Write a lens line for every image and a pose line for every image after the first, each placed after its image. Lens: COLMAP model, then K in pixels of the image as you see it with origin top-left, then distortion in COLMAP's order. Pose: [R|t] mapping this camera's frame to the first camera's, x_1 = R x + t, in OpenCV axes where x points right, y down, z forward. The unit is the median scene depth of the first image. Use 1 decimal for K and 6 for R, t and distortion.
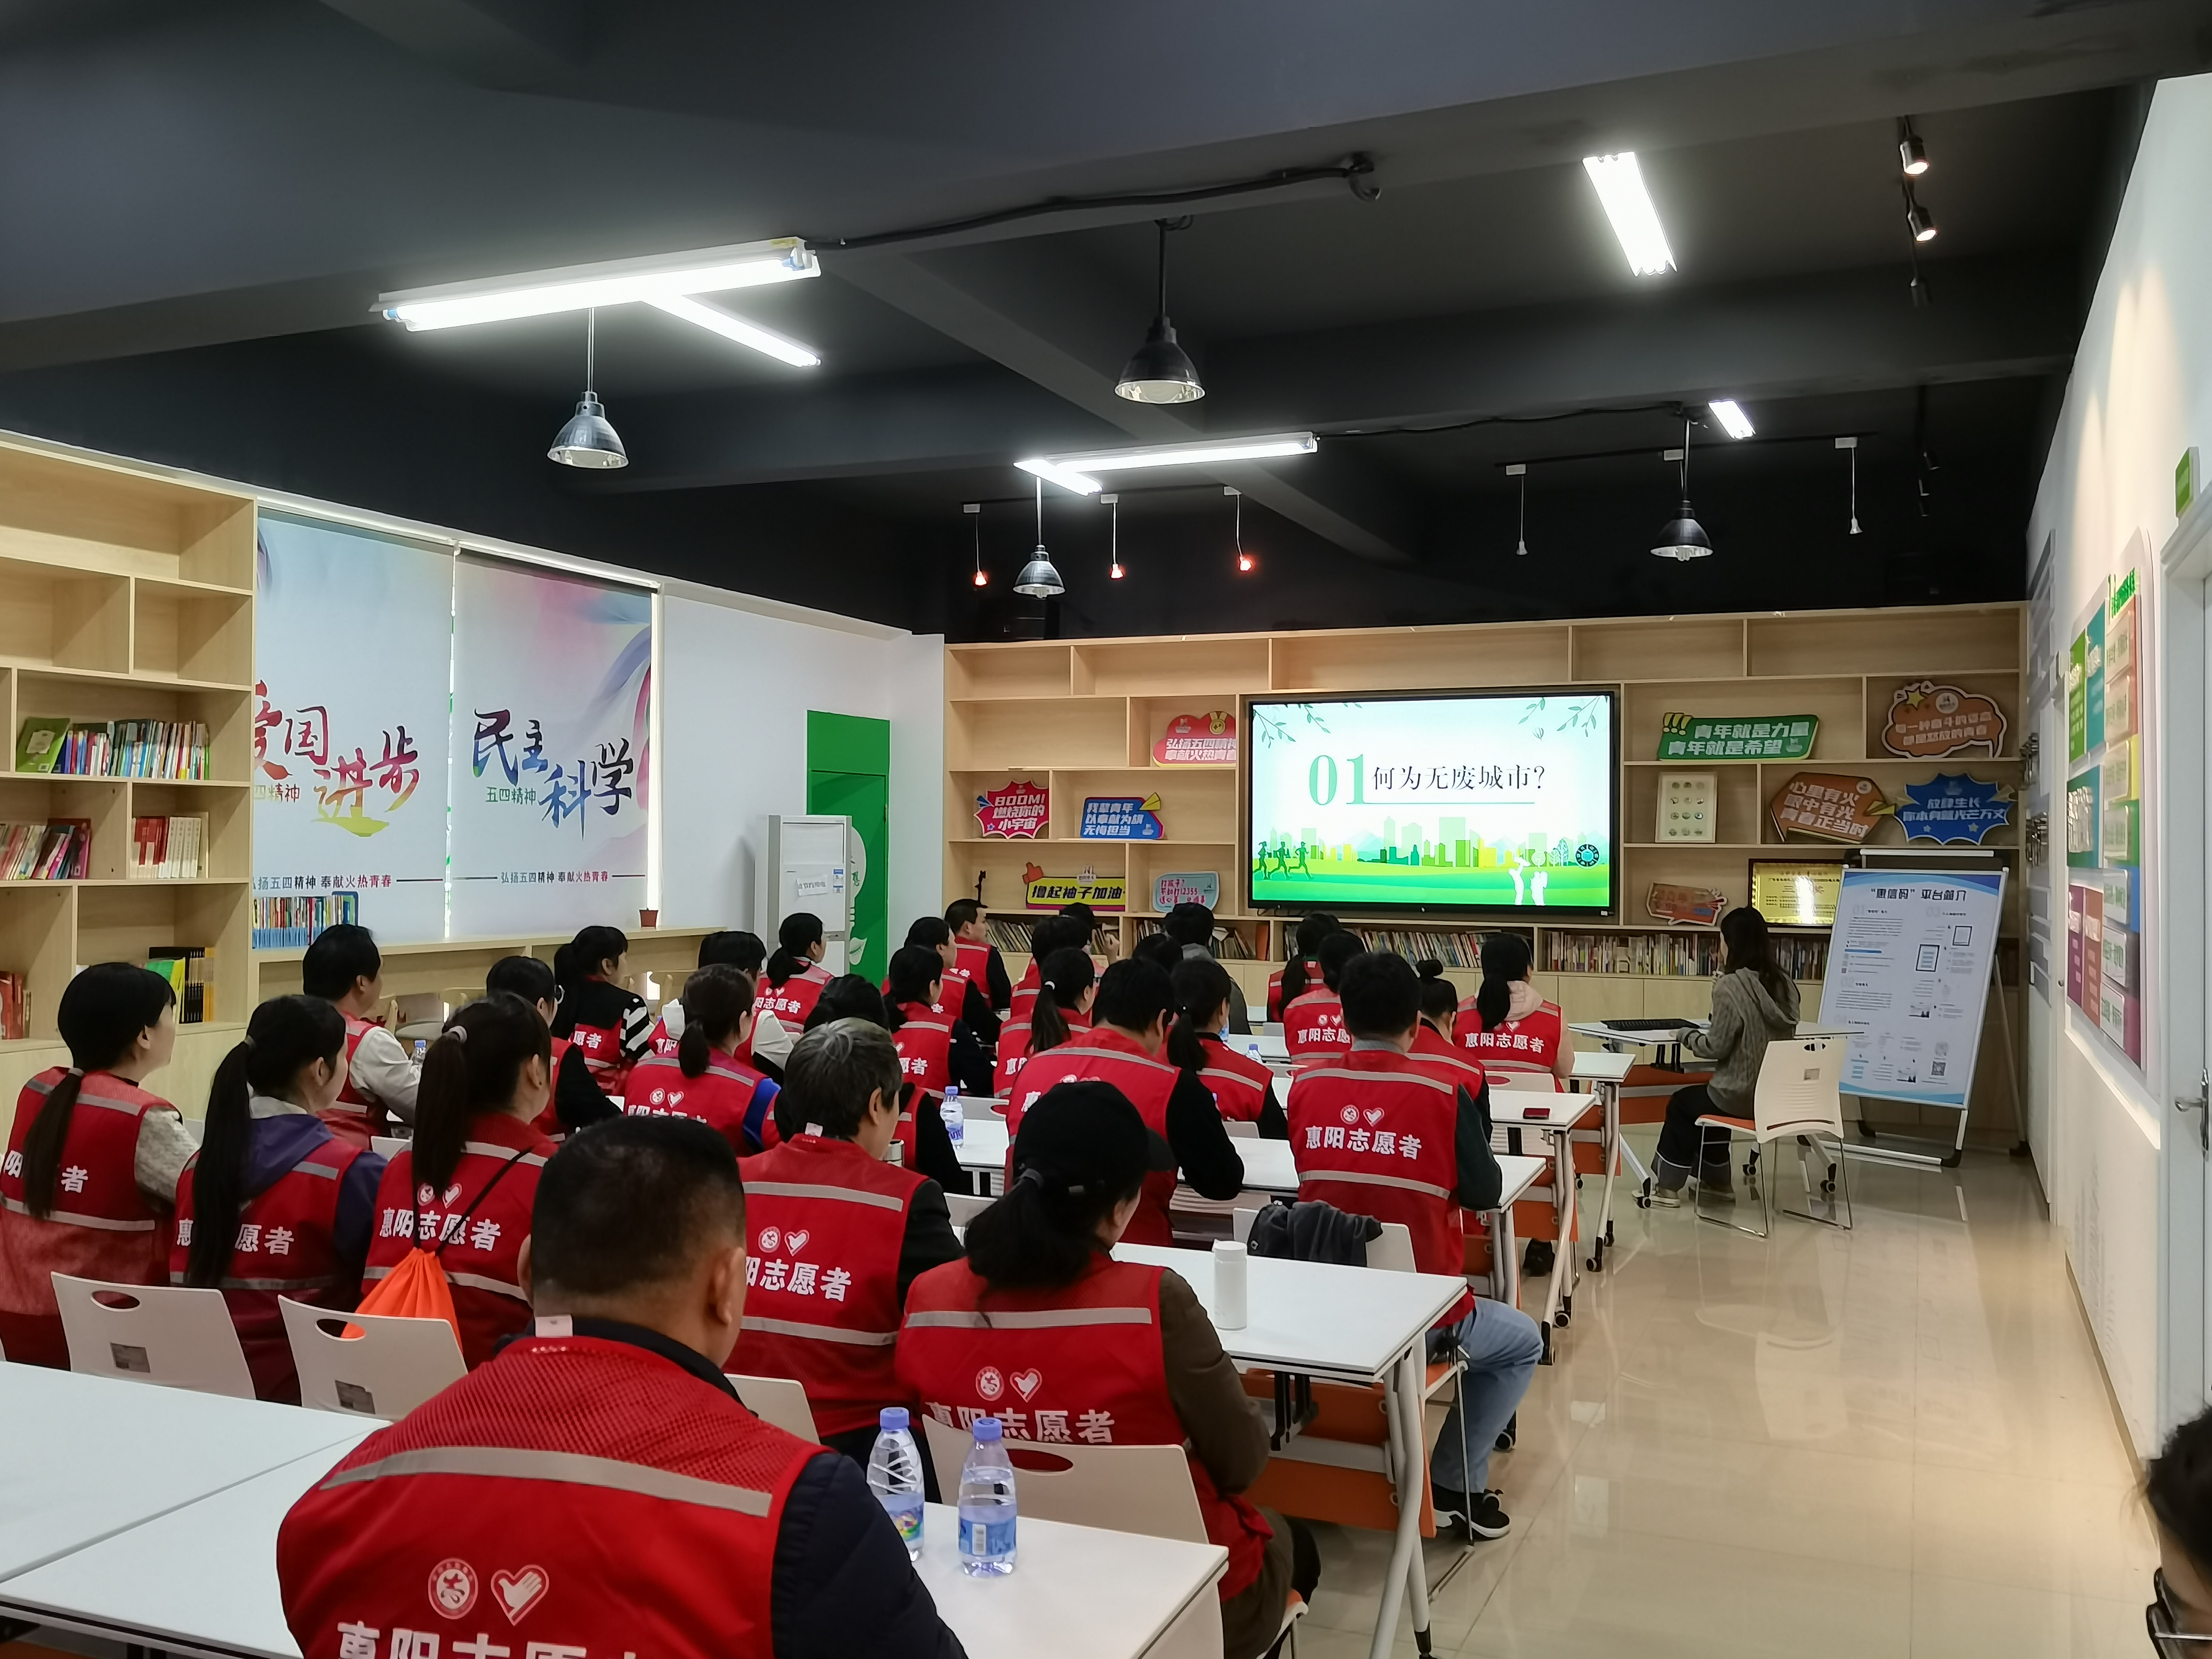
lens RADIAL K [[1869.0, 0, 1110.7], [0, 1869.0, 846.4], [0, 0, 1]] dist [0.026680, -0.034977]
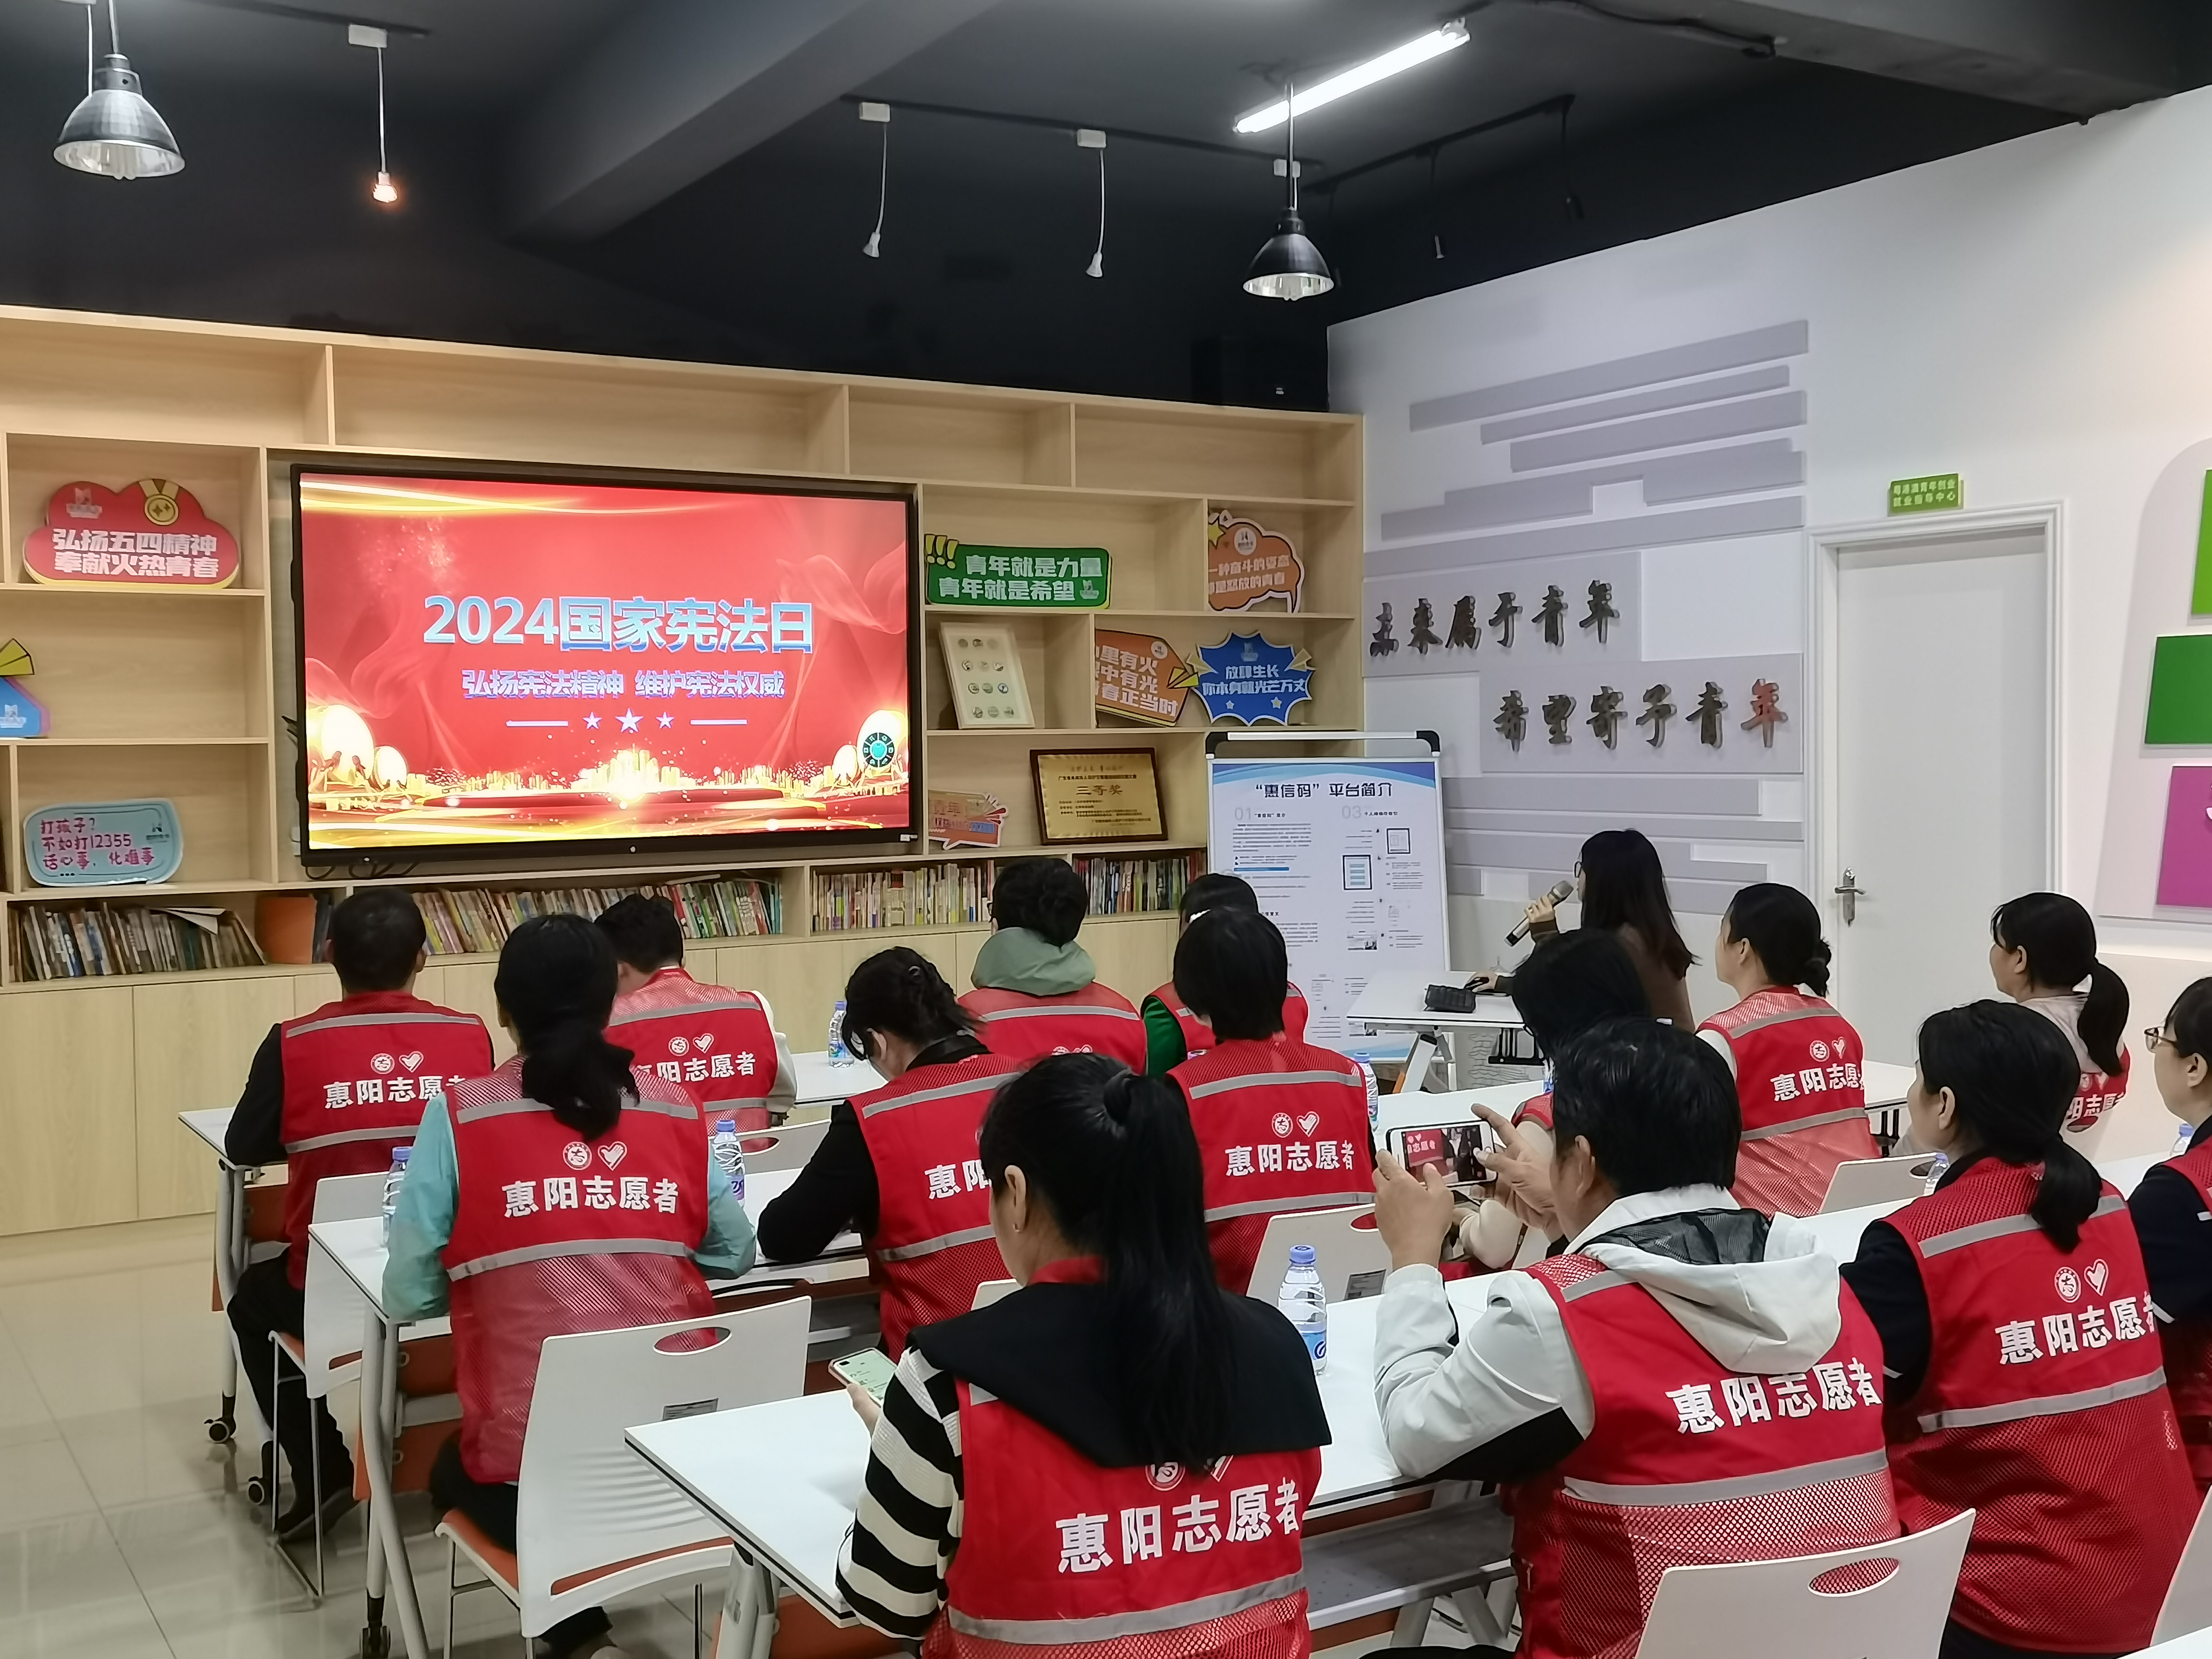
lens RADIAL K [[2199.7, 0, 1140.3], [0, 2199.7, 855.4], [0, 0, 1]] dist [0.016267, 0.000000]
pose [[0.578199, -0.060567, 0.813645, -0.324205], [0.016526, 0.997906, 0.062540, -0.004984], [-0.815729, -0.022714, 0.577989, 0.513342]]
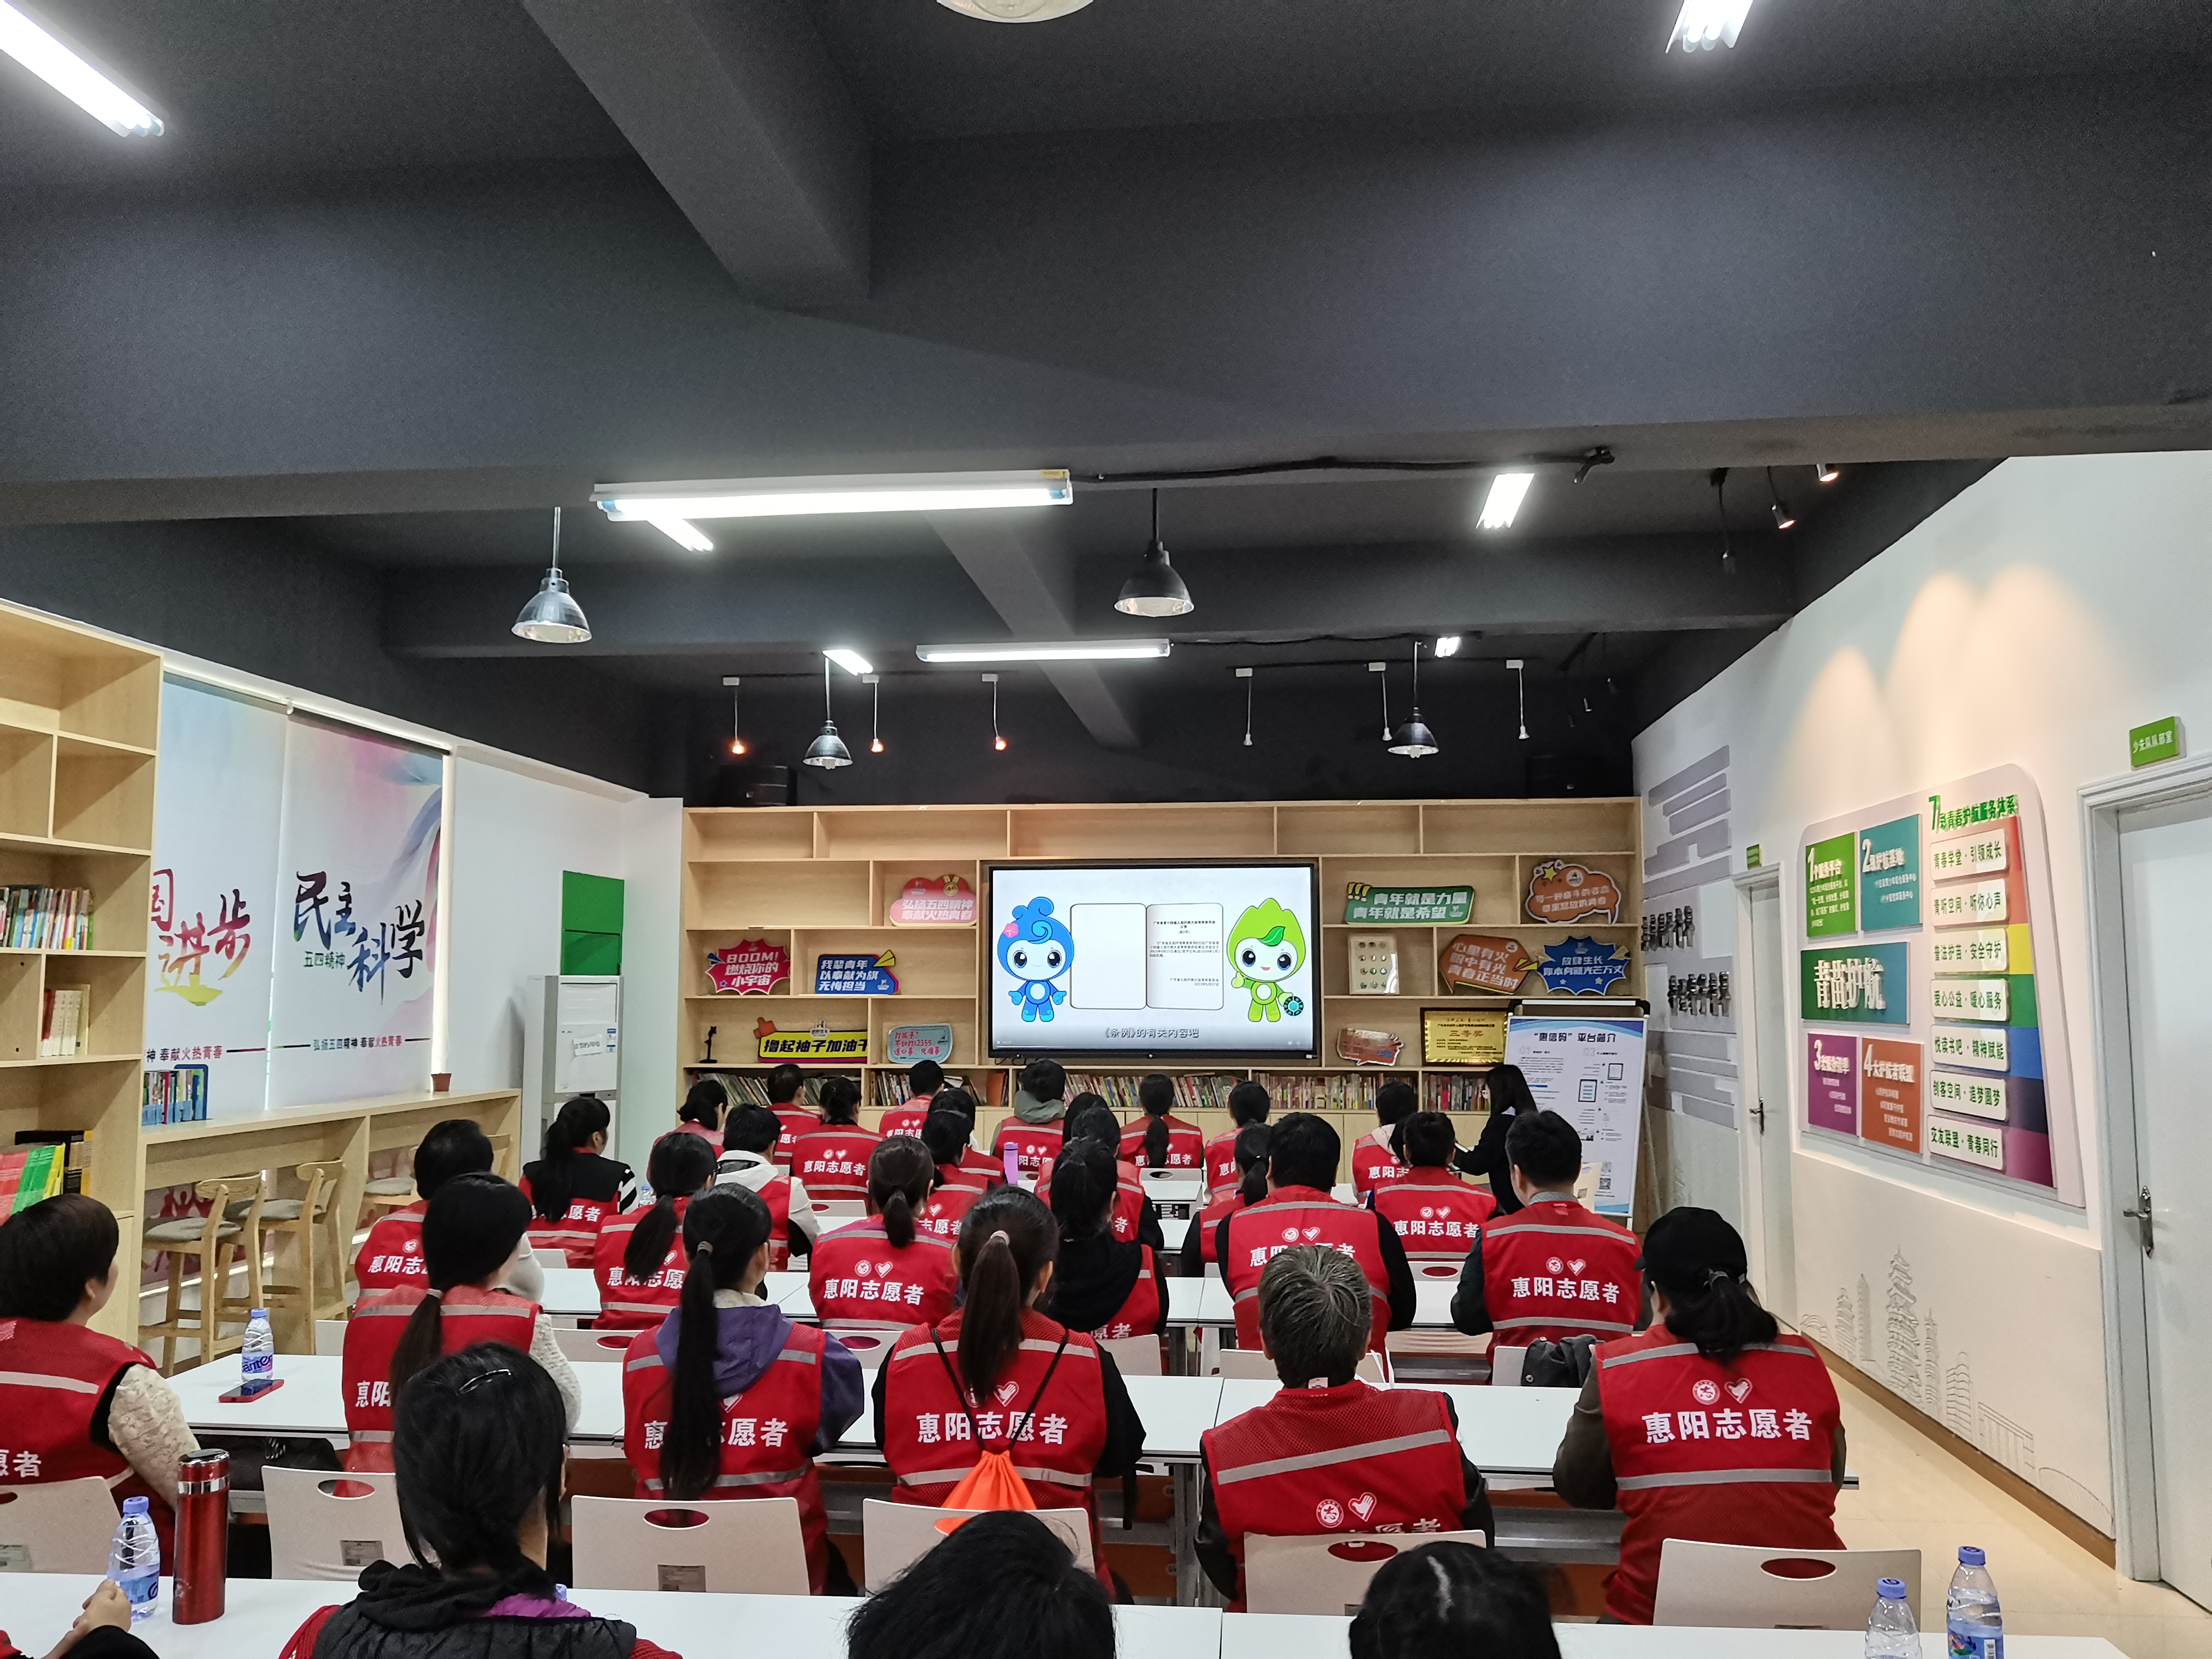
lens RADIAL K [[1724.7, 0, 1101.8], [0, 1724.7, 843.8], [0, 0, 1]] dist [0.021098, -0.045885]
pose [[0.957051, 0.016353, 0.289459, -0.172719], [0.007435, 0.996695, -0.080890, -0.010229], [-0.289826, 0.079567, 0.953766, 0.020284]]
